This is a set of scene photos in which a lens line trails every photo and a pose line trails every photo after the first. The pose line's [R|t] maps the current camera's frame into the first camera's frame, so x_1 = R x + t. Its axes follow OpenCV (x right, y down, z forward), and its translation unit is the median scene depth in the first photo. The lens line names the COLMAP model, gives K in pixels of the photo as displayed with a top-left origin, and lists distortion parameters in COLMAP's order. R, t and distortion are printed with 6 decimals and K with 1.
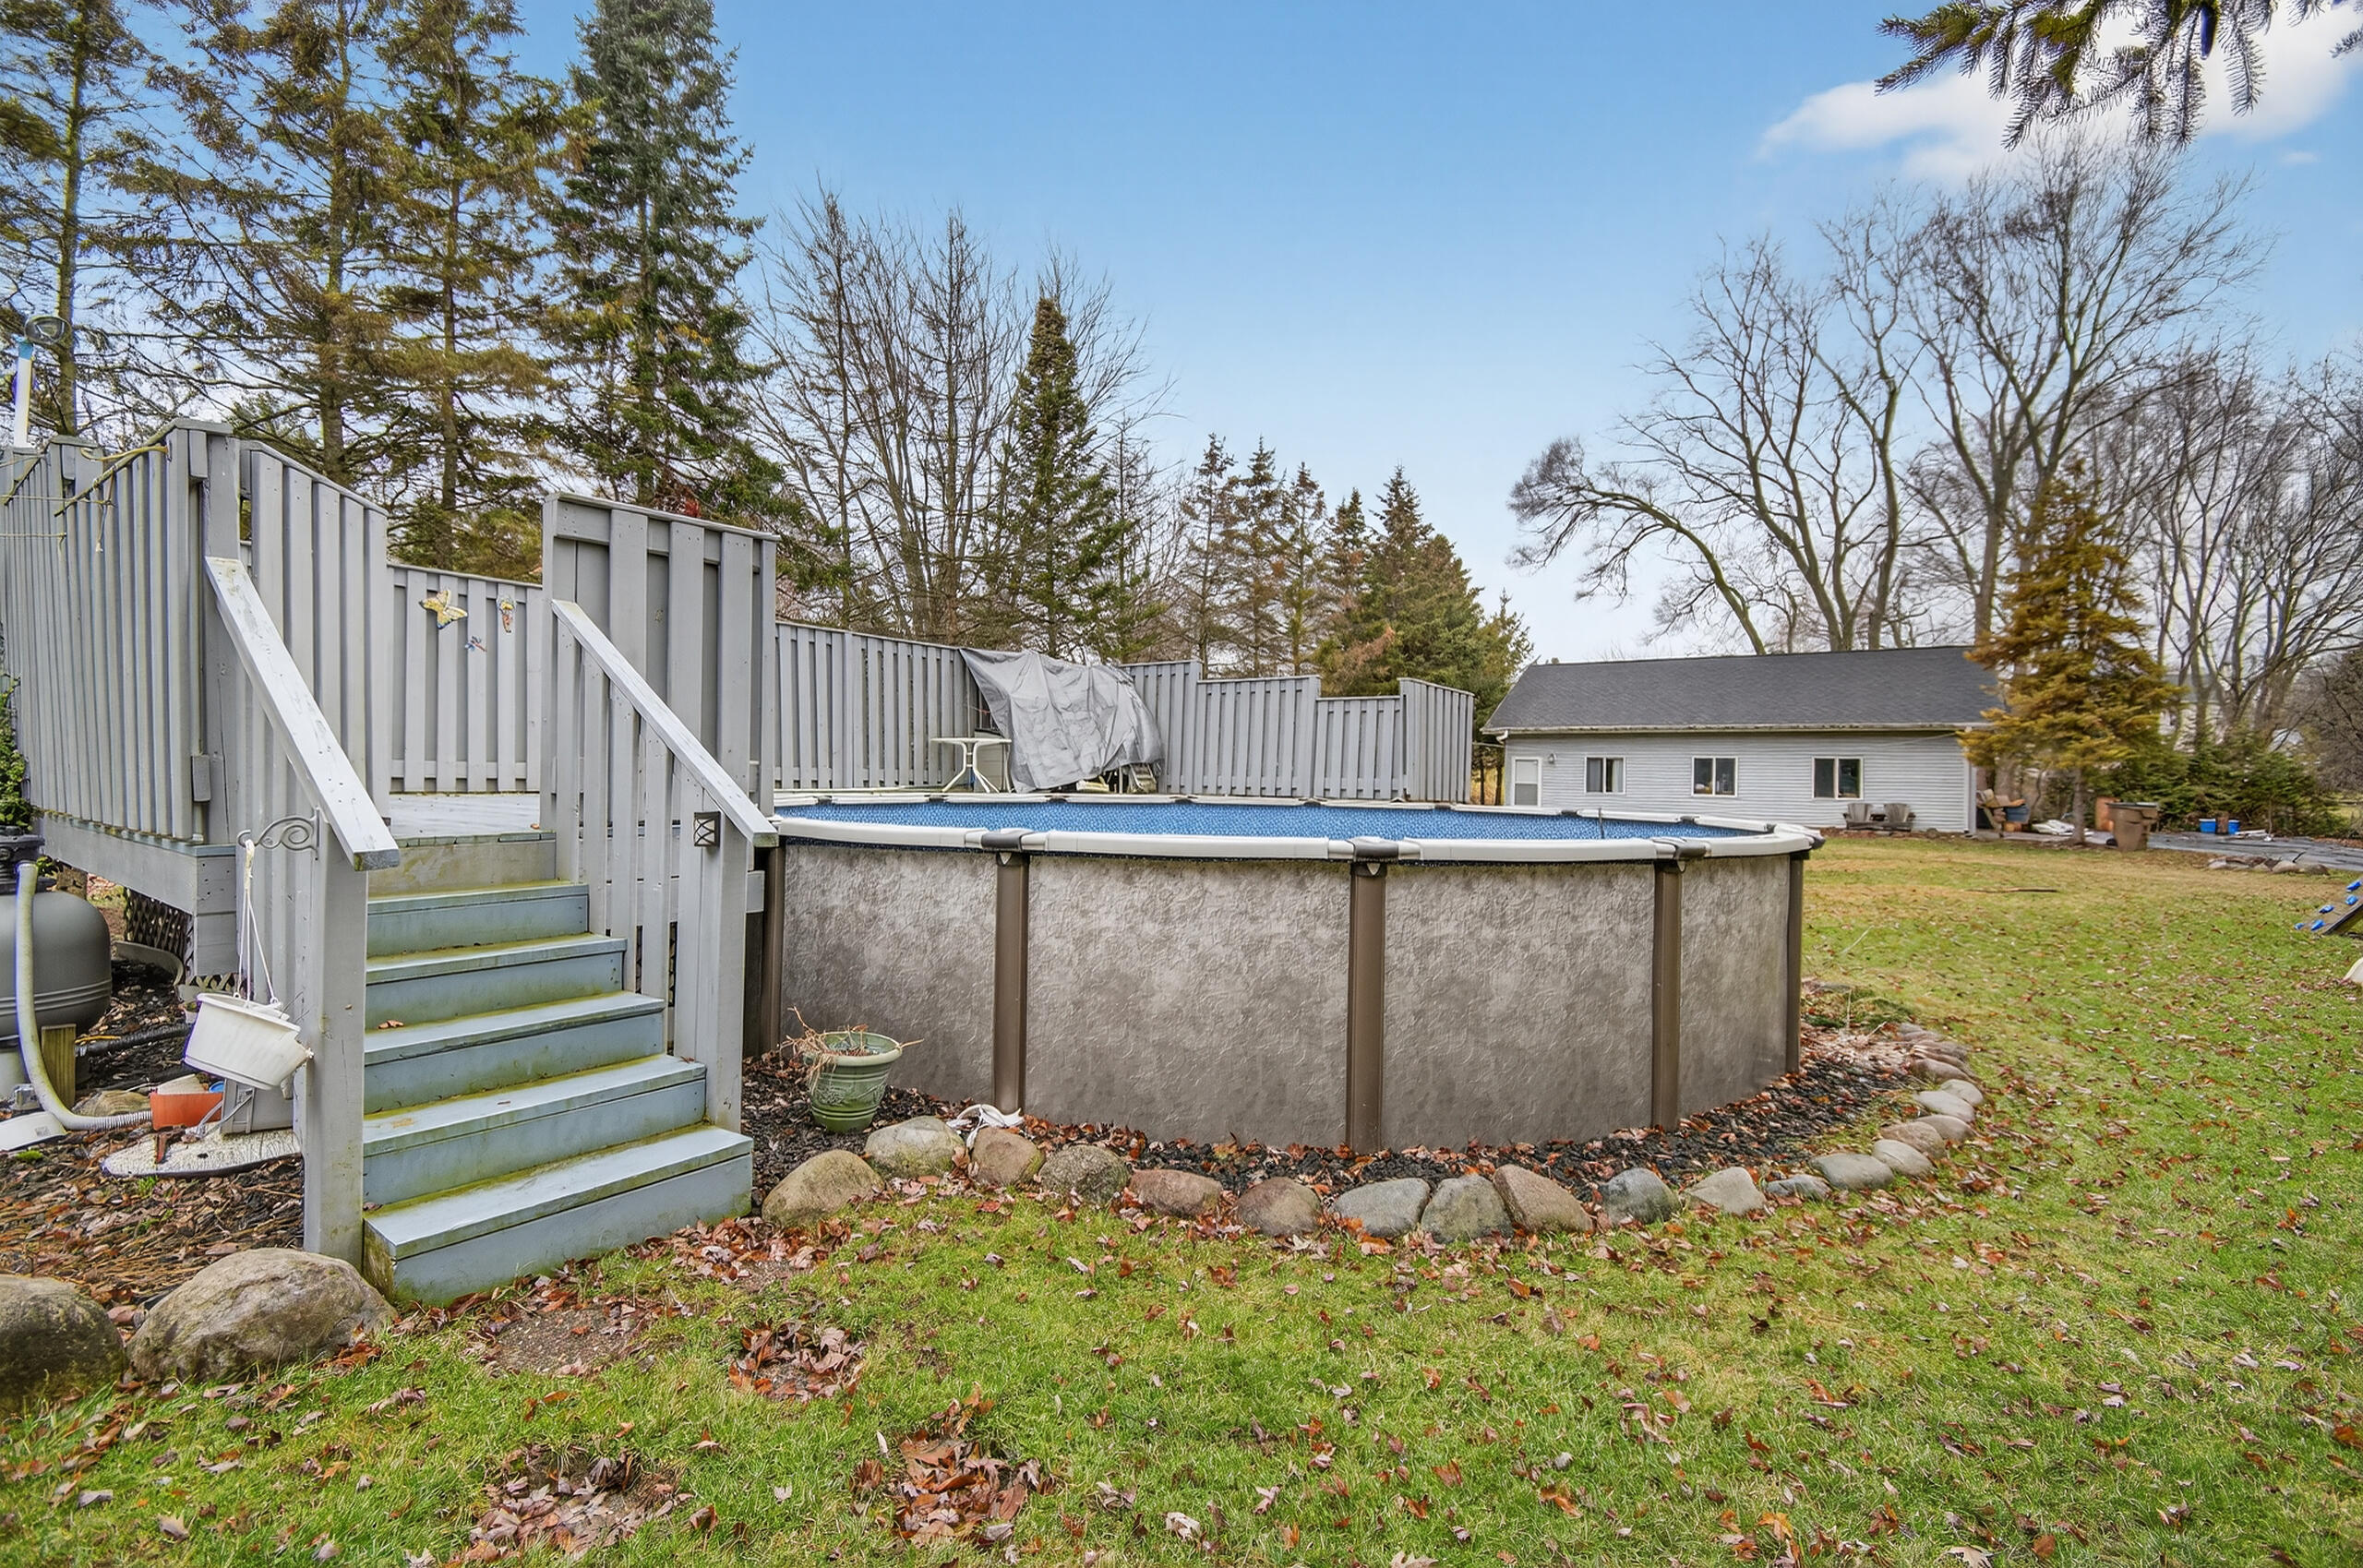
lens RADIAL K [[1060.8, 0, 1178.6], [0, 1060.8, 790.4], [0, 0, 1]] dist [0.001602, -0.015692]
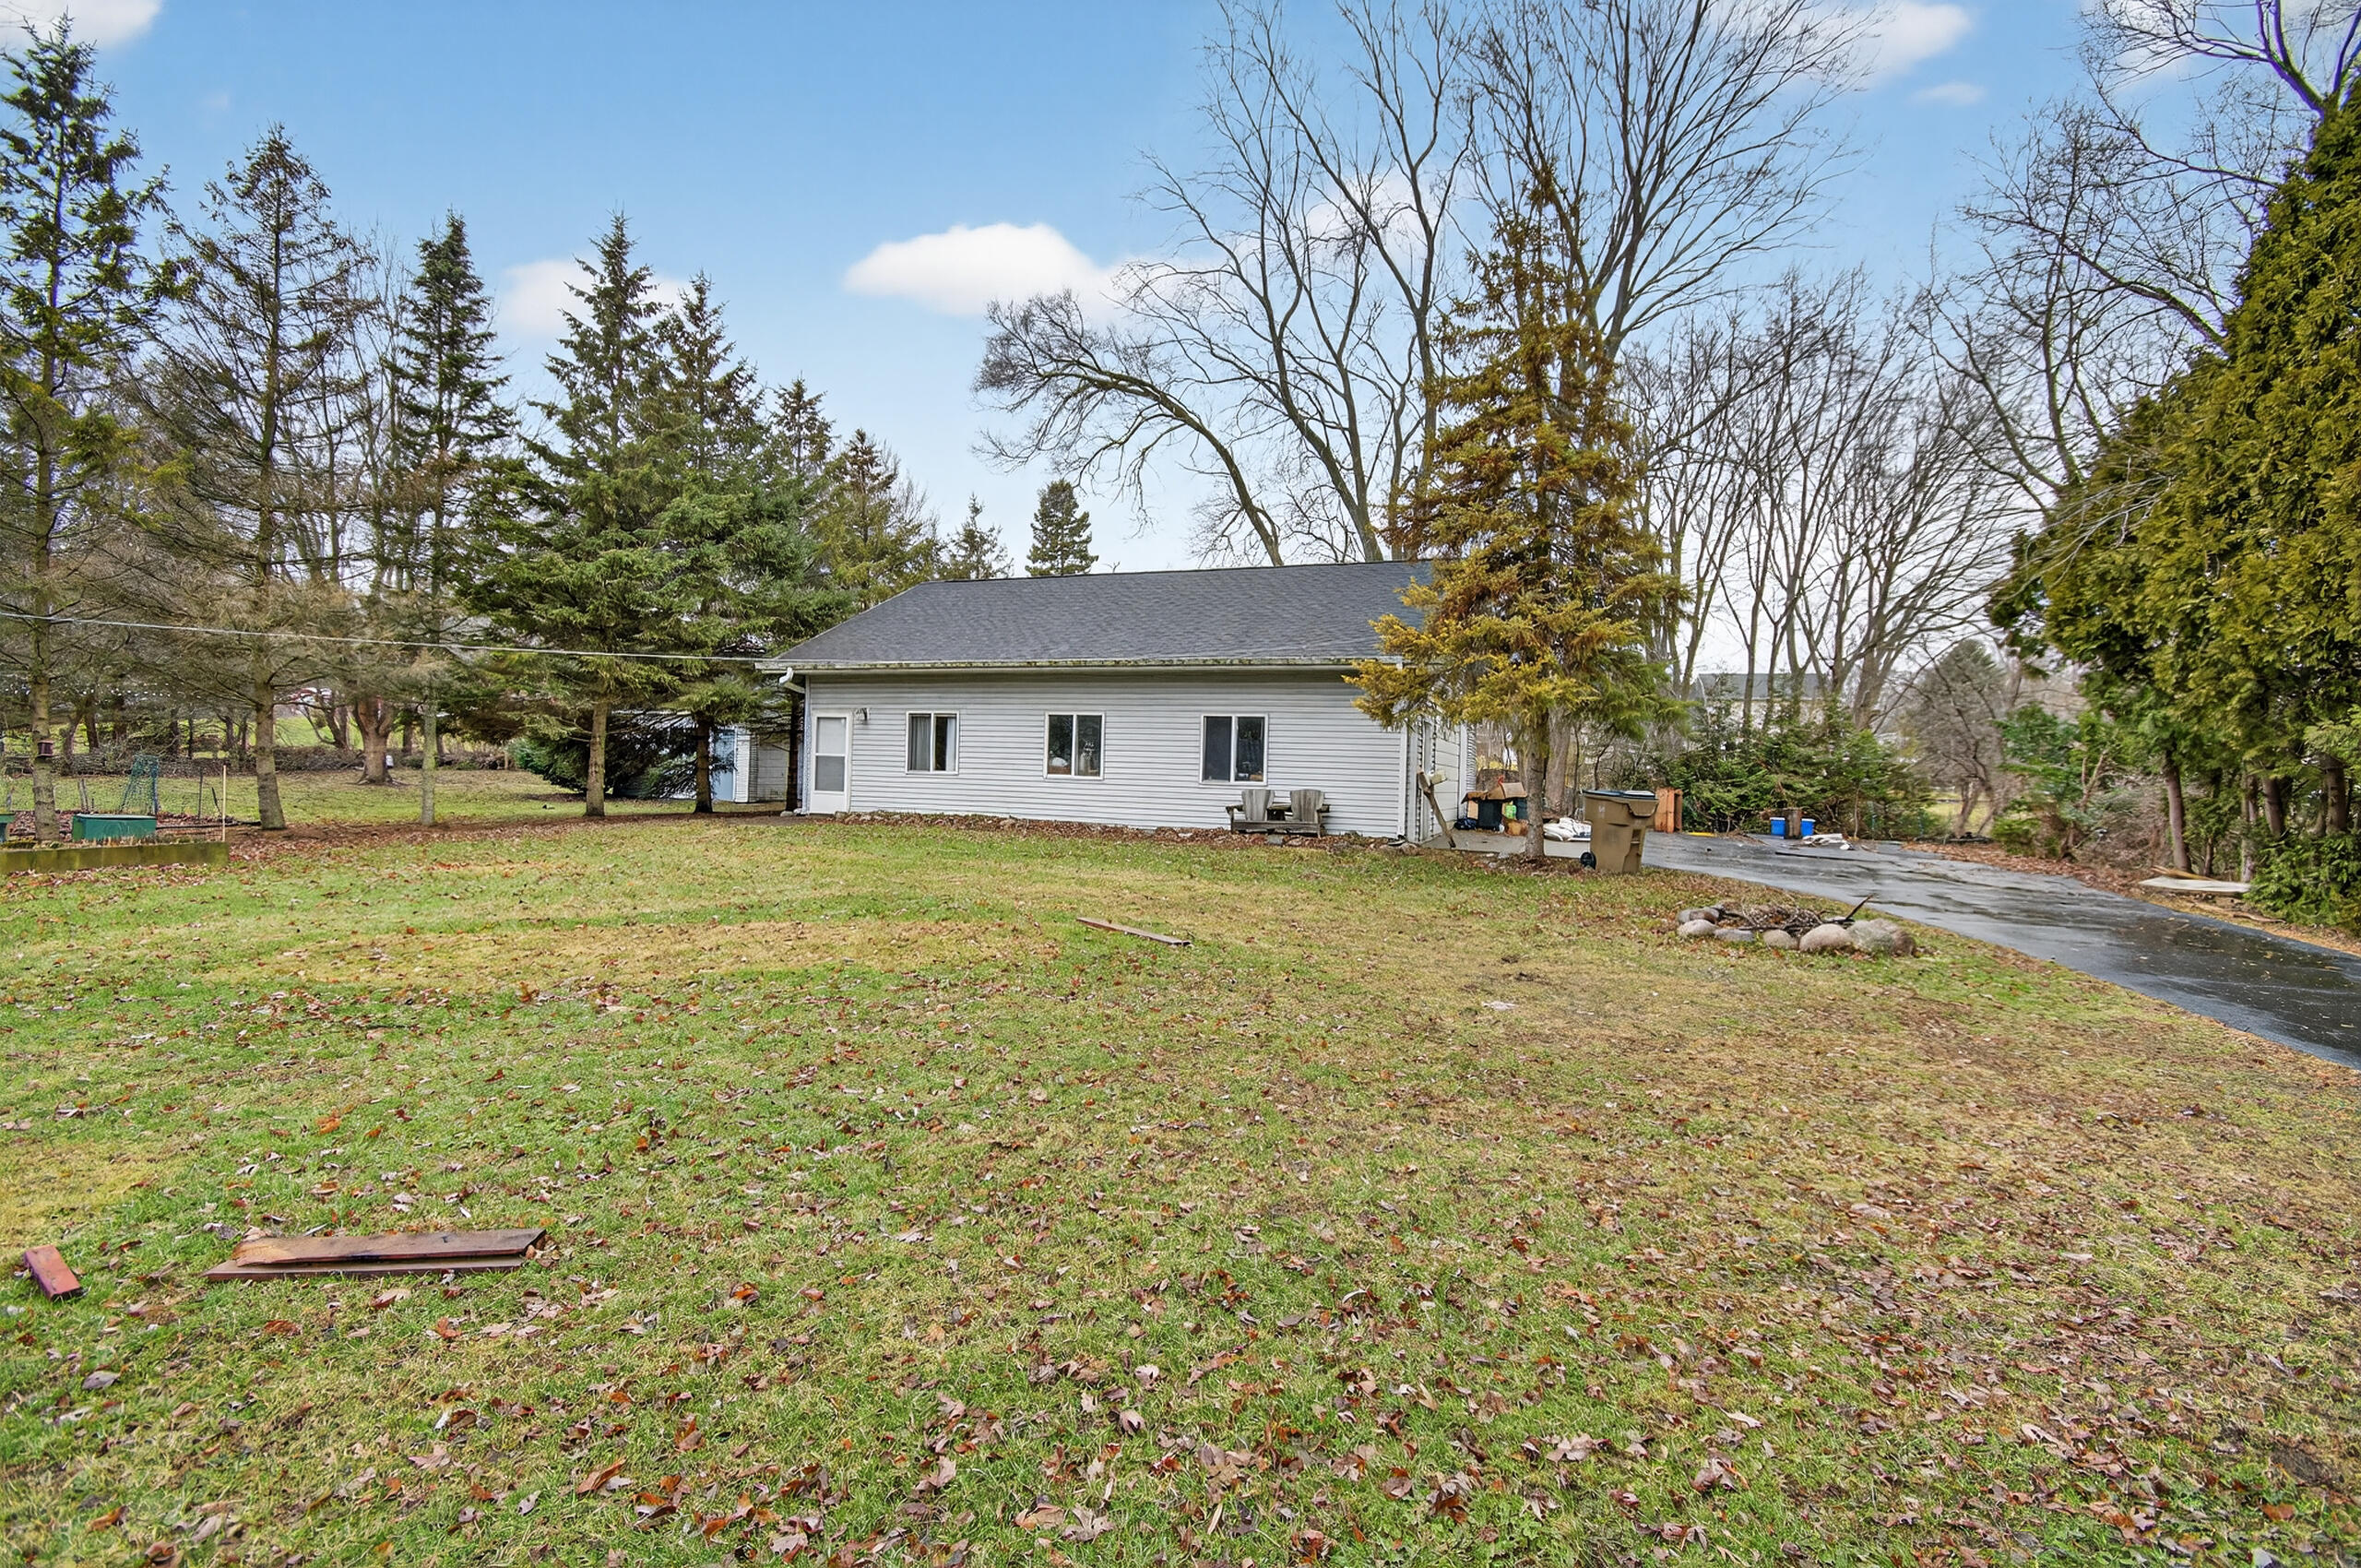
lens RADIAL K [[1060.0, 0, 1177.6], [0, 1060.0, 790.4], [0, 0, 1]] dist [0.001602, -0.015692]
pose [[0.975648, 0.008831, 0.219166, 0.369547], [-0.010446, 0.999926, 0.006211, 0.007262], [-0.219095, -0.008350, 0.975668, 0.331899]]
